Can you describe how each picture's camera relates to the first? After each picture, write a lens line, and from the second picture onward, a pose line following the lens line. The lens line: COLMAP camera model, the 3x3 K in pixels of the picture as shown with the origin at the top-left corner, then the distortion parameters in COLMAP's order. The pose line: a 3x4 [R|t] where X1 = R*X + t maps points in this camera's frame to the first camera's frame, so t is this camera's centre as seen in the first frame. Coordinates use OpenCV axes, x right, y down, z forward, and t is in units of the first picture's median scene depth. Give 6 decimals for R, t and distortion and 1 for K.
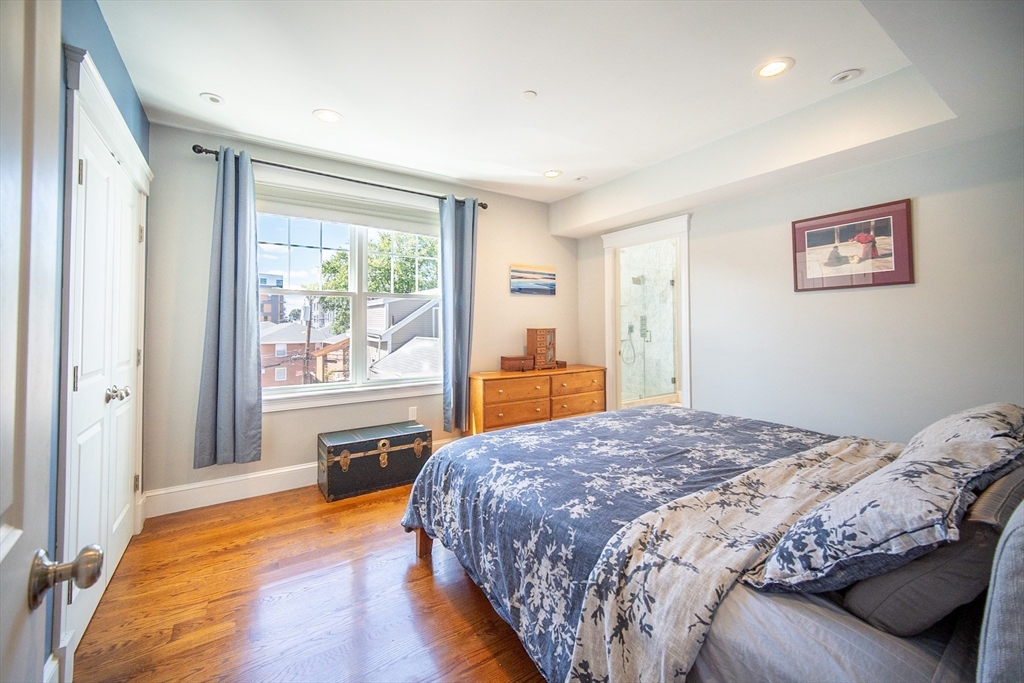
lens RADIAL K [[414.0, 0, 516.1], [0, 414.0, 315.2], [0, 0, 1]] dist [-0.002465, -0.000030]
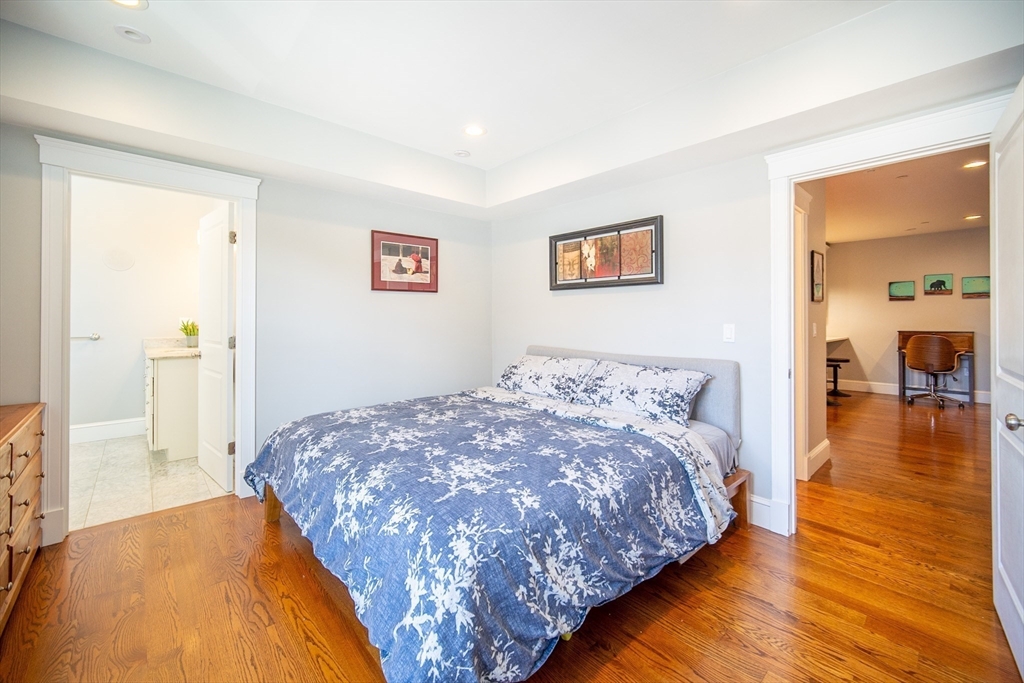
lens RADIAL K [[414.0, 0, 516.1], [0, 414.0, 315.2], [0, 0, 1]] dist [-0.002465, -0.000030]
pose [[-0.146942, 0.008776, 0.989106, -0.625321], [-0.025688, 0.999590, -0.012685, 0.021207], [-0.988812, -0.027272, -0.146656, 0.878667]]
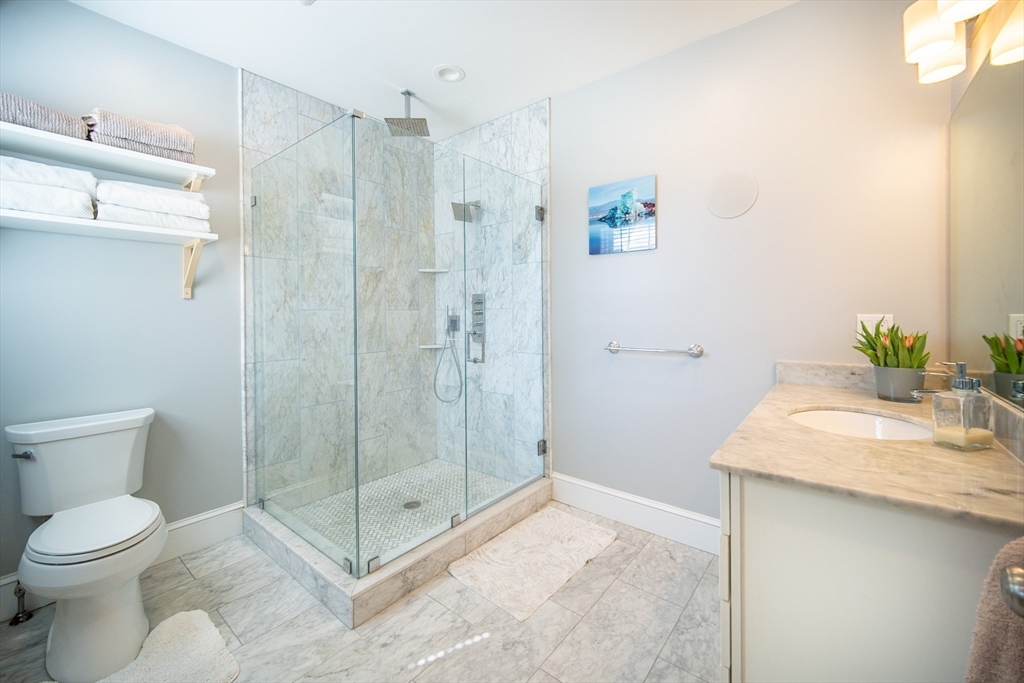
lens RADIAL K [[414.0, 0, 516.1], [0, 414.0, 315.2], [0, 0, 1]] dist [-0.002465, -0.000030]
pose [[0.955443, -0.004106, 0.295148, 0.591131], [-0.004278, 0.999606, 0.027753, 0.032131], [-0.295146, -0.027779, 0.955048, 1.554994]]
